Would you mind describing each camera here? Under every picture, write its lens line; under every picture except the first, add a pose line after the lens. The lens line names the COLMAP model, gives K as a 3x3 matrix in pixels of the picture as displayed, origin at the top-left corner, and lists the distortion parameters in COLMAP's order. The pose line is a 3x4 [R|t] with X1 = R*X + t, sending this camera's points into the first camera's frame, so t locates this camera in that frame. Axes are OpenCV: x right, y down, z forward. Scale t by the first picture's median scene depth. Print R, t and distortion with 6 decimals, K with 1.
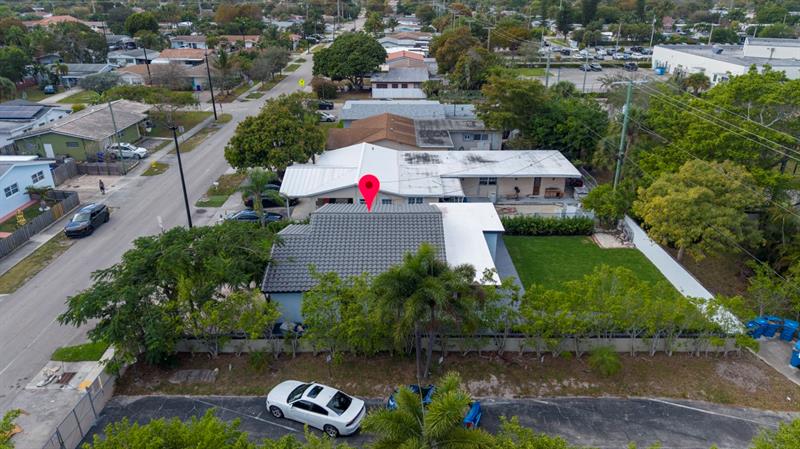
lens RADIAL K [[547.1, 0, 400.9], [0, 547.1, 222.6], [0, 0, 1]] dist [0.020061, -0.024924]
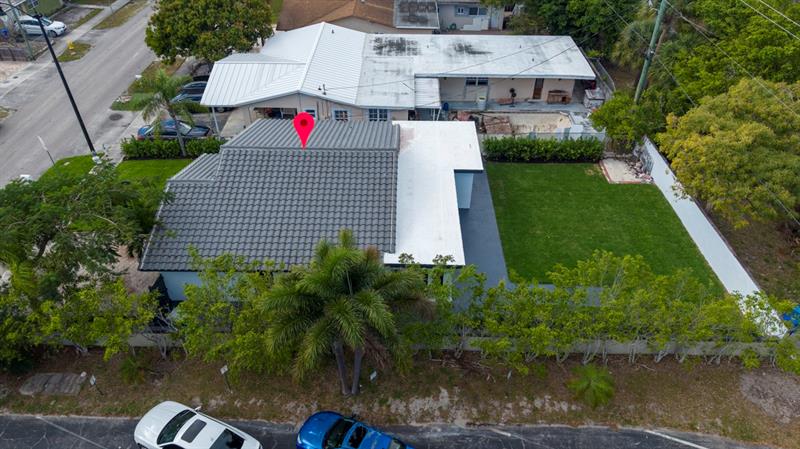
lens RADIAL K [[547.1, 0, 399.7], [0, 547.1, 229.0], [0, 0, 1]] dist [0.020061, -0.024924]
pose [[0.999750, 0.017254, -0.014201, 0.080452], [-0.012907, 0.964625, 0.263309, -0.096587], [0.018242, -0.263060, 0.964607, 0.228052]]
